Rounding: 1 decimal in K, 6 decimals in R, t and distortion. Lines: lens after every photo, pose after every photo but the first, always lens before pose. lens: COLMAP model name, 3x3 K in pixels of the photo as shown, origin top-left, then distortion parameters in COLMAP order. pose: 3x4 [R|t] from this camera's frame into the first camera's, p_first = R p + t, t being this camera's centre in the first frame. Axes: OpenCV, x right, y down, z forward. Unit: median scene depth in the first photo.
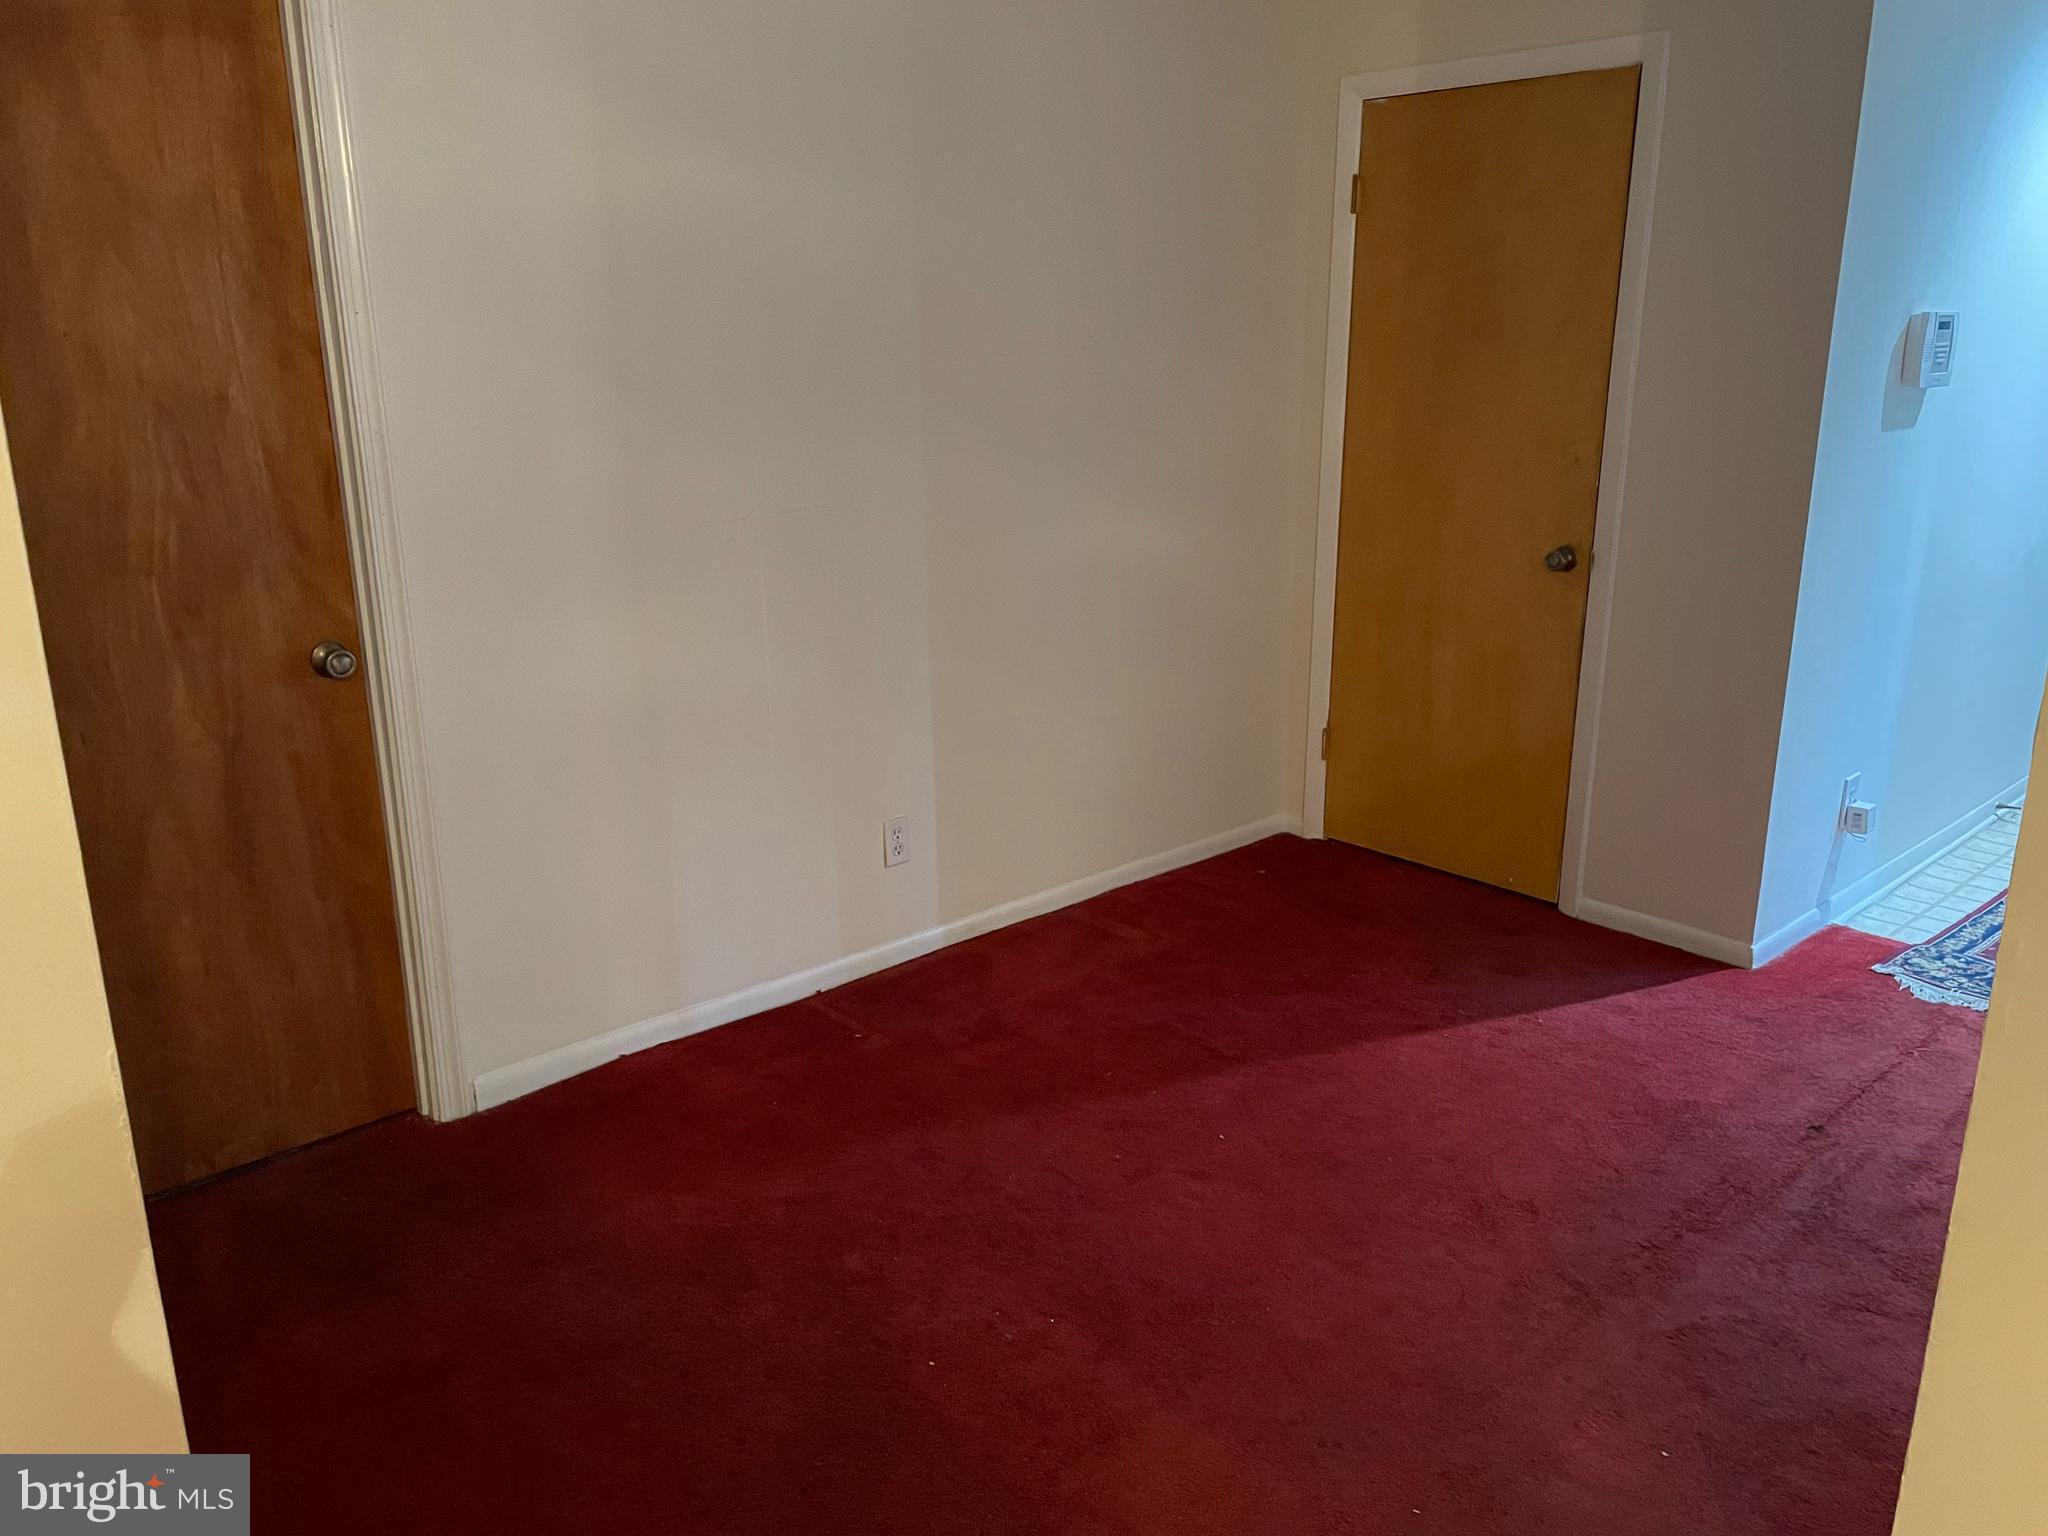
lens RADIAL K [[1546.5, 0, 1020.1], [0, 1546.5, 768.2], [0, 0, 1]] dist [0.076195, -0.100088]
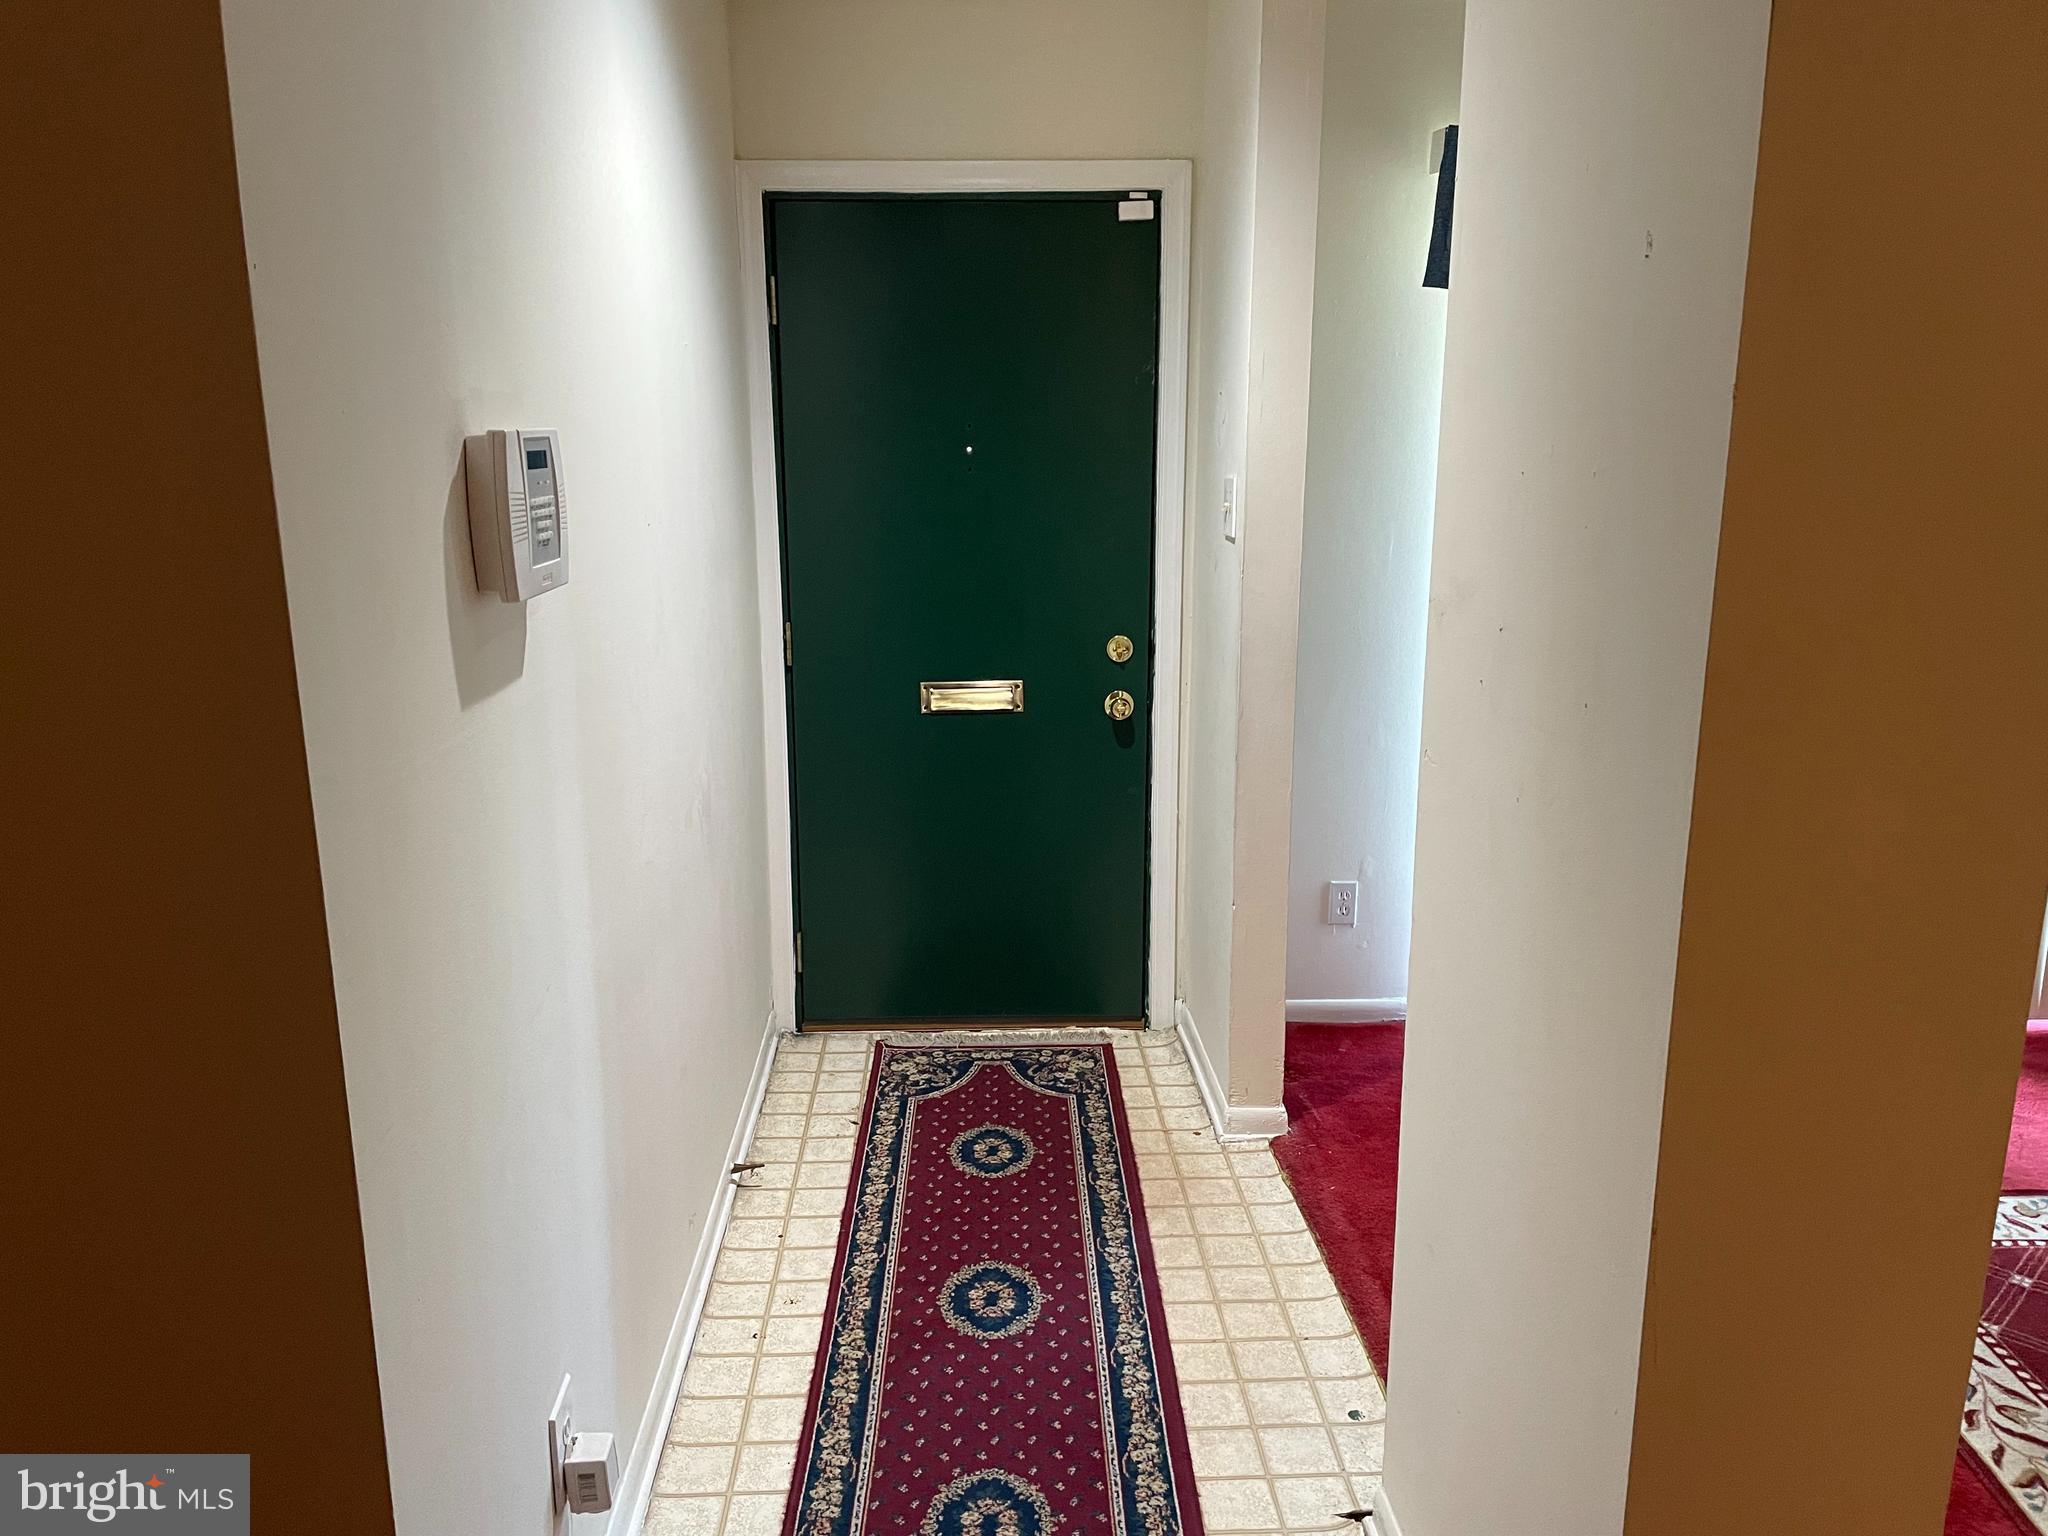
lens RADIAL K [[1546.5, 0, 1023.9], [0, 1546.5, 775.8], [0, 0, 1]] dist [0.076195, -0.100088]
pose [[0.654117, -0.163380, 0.738537, 0.332204], [0.210089, 0.977219, 0.030106, -0.176147], [-0.726631, 0.135466, 0.673540, 0.604073]]
